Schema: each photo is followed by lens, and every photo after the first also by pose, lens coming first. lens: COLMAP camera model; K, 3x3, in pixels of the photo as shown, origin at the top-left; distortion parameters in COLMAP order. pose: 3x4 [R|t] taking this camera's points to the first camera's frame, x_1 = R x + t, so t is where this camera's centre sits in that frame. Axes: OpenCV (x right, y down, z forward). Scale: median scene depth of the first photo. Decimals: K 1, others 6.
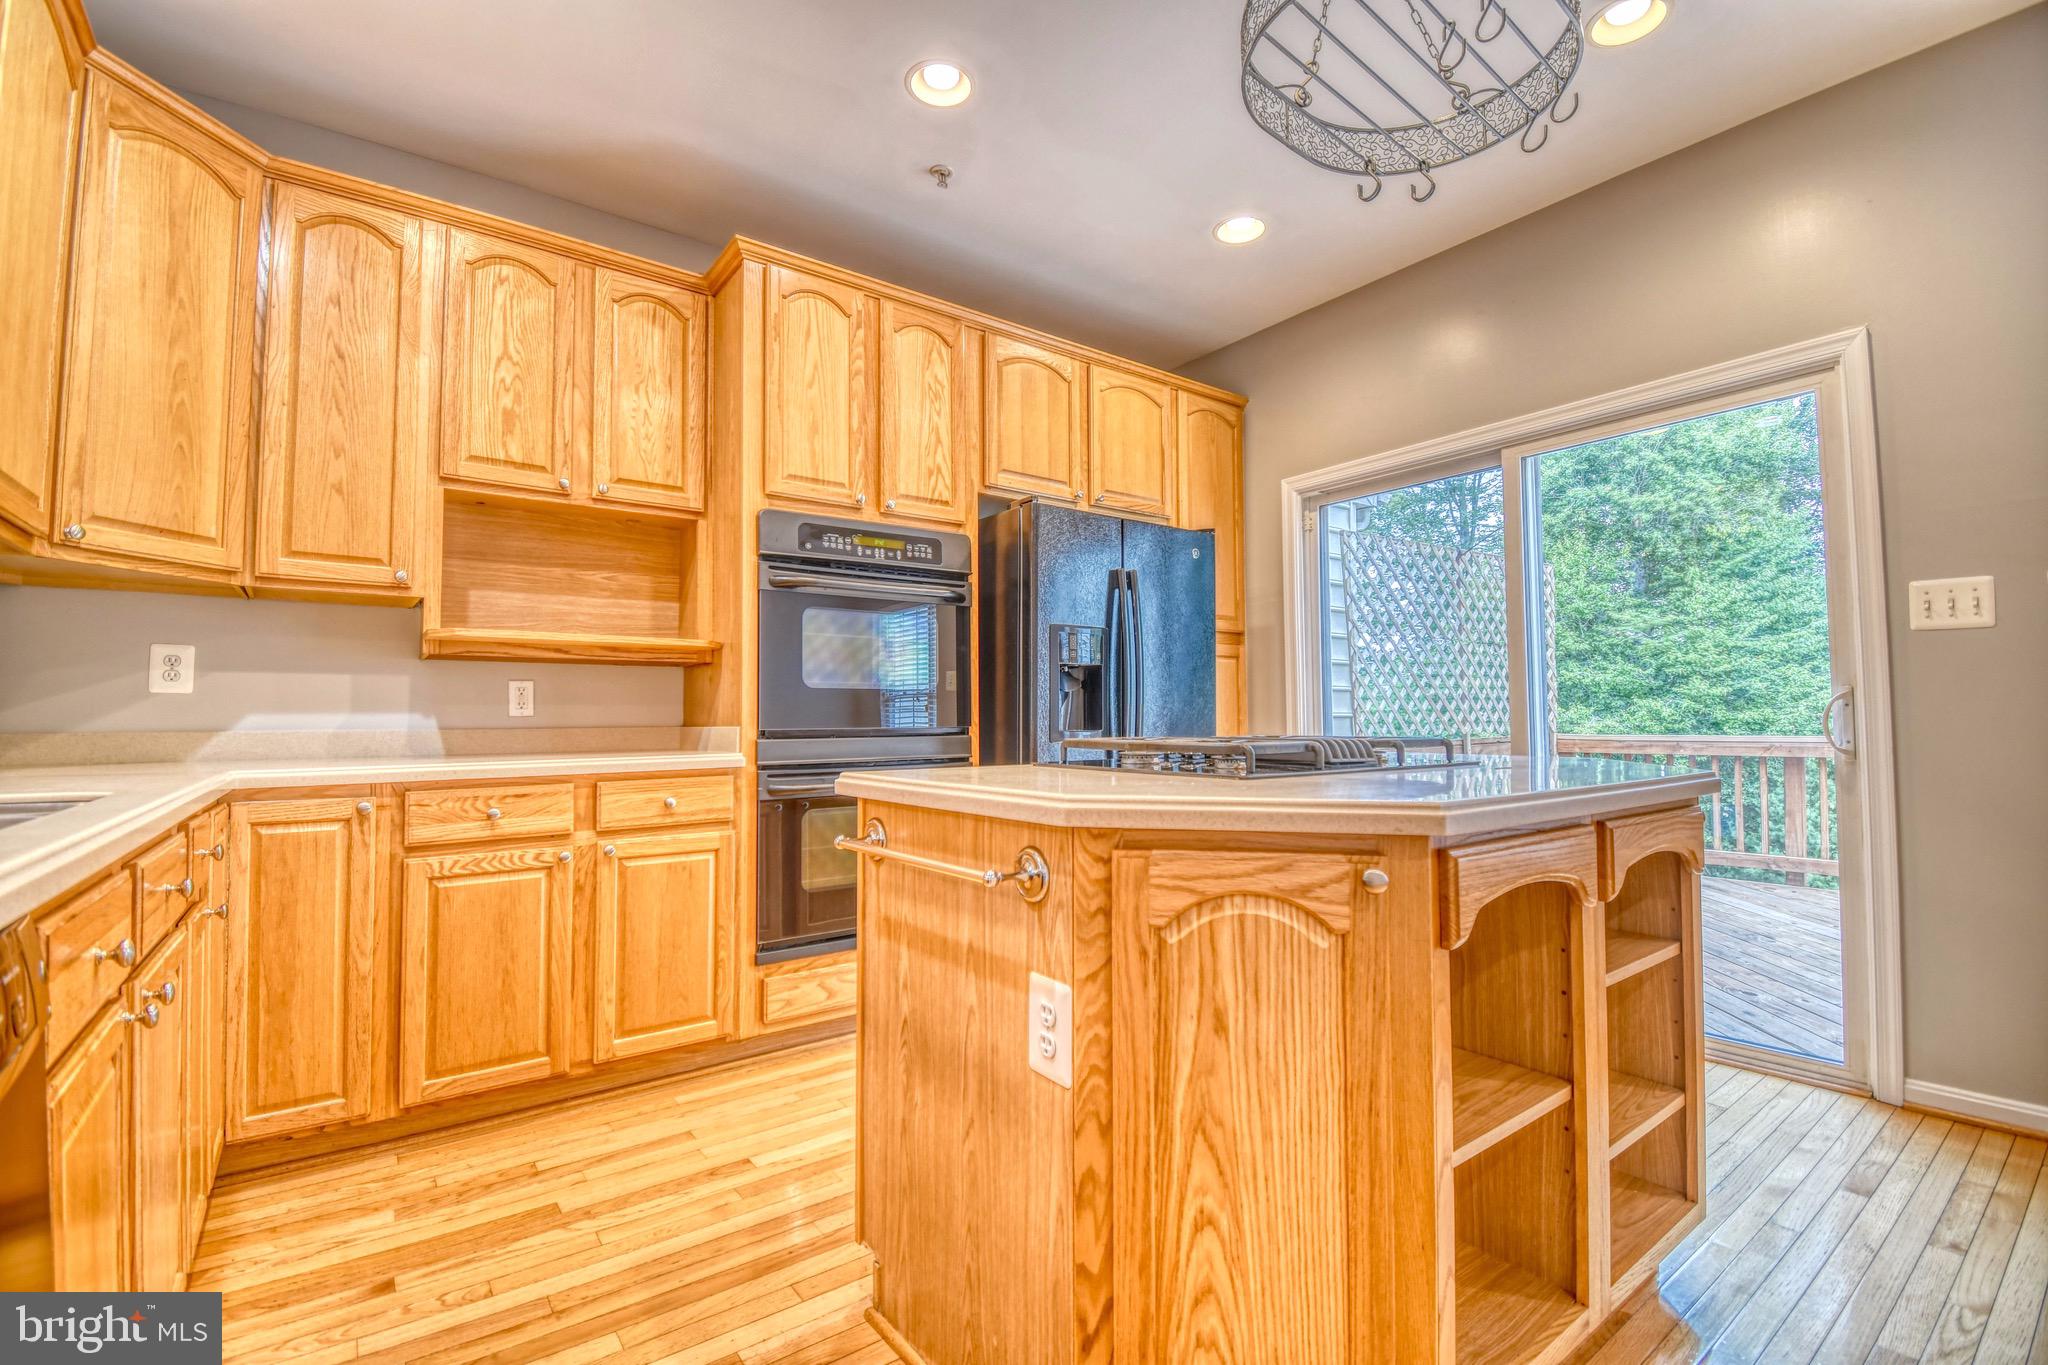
lens RADIAL K [[909.4, 0, 1037.5], [0, 909.4, 680.3], [0, 0, 1]] dist [-0.002578, -0.007037]
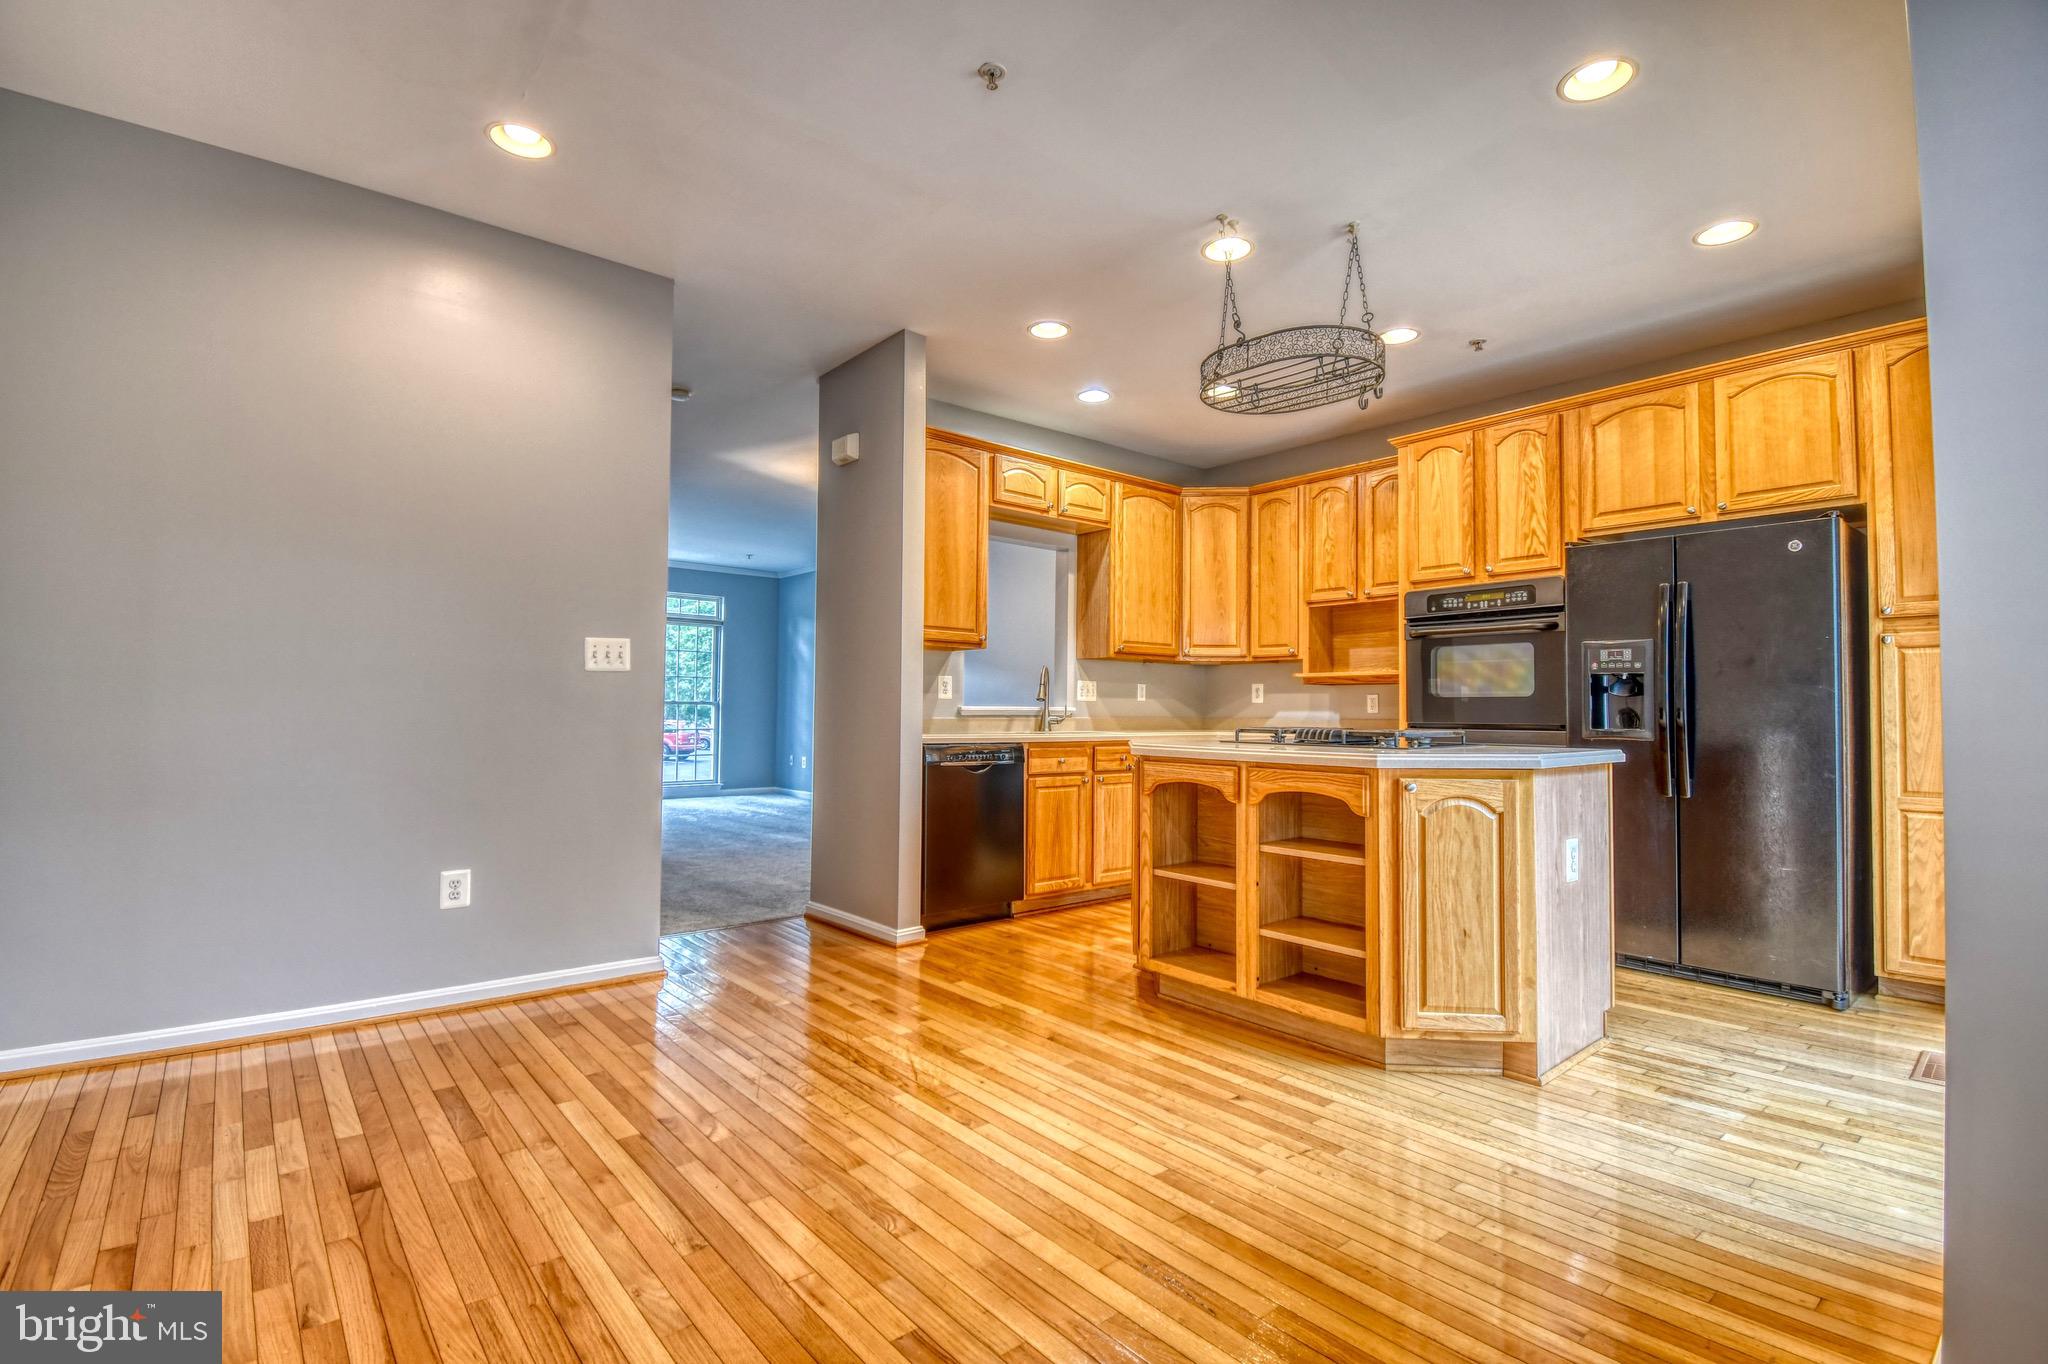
lens RADIAL K [[909.4, 0, 1022.6], [0, 909.4, 683.4], [0, 0, 1]] dist [-0.002578, -0.007037]
pose [[0.049246, -0.024968, -0.998475, 1.416126], [0.035210, 0.999109, -0.023247, -0.004411], [0.998166, -0.034012, 0.050081, 0.201467]]
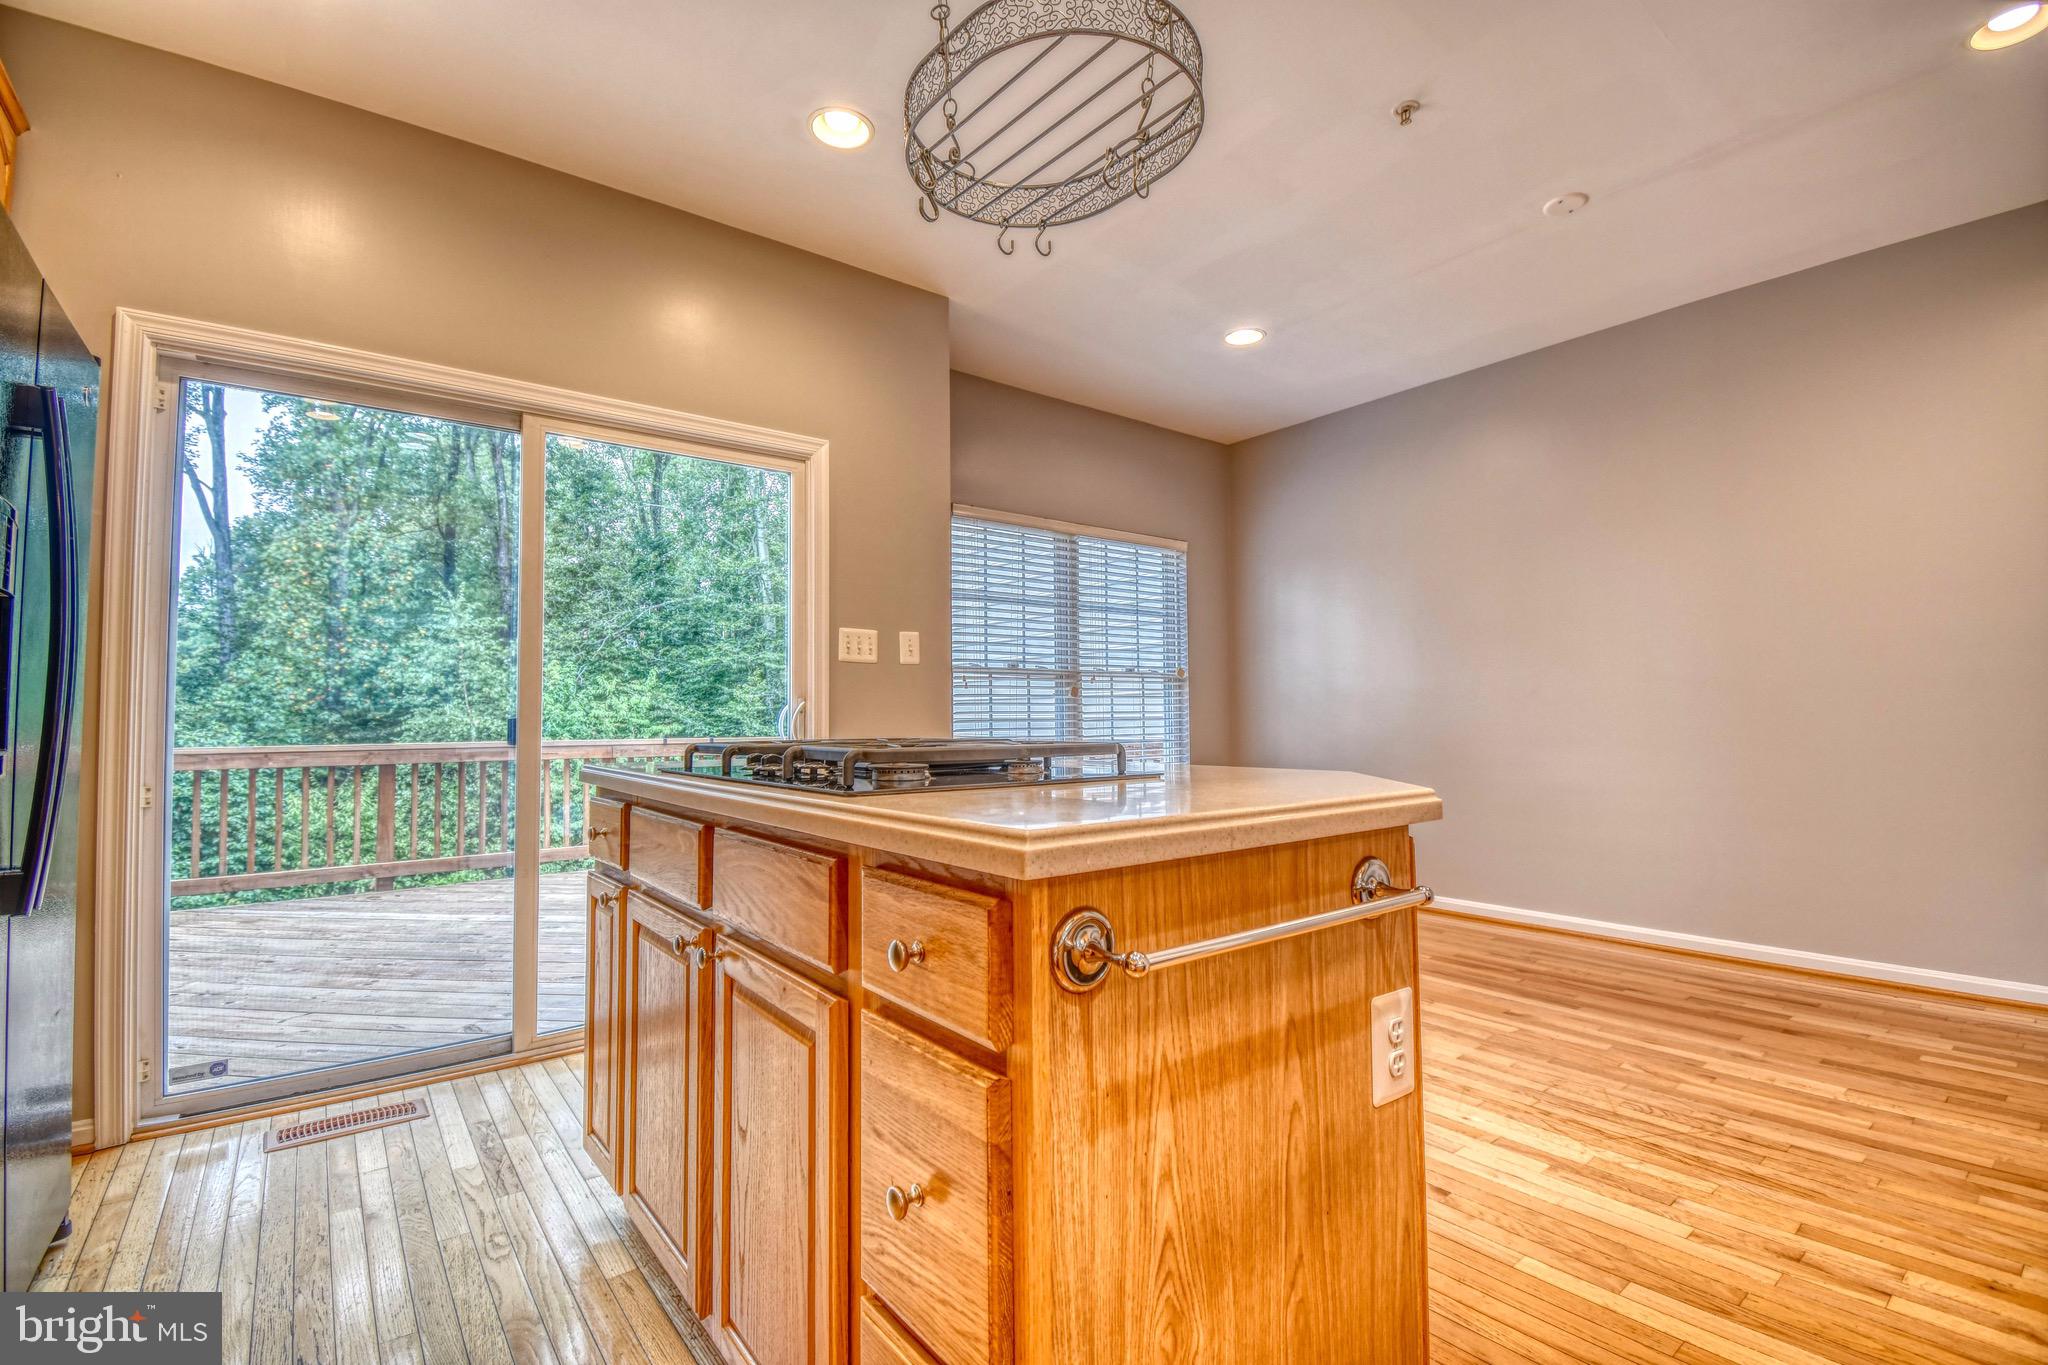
lens RADIAL K [[909.4, 0, 1021.4], [0, 909.4, 670.7], [0, 0, 1]] dist [-0.002578, -0.007037]
pose [[-0.019277, 0.057545, 0.998157, -0.429331], [-0.035092, 0.997688, -0.058196, 0.029760], [-0.999198, -0.036149, -0.017213, 0.647180]]
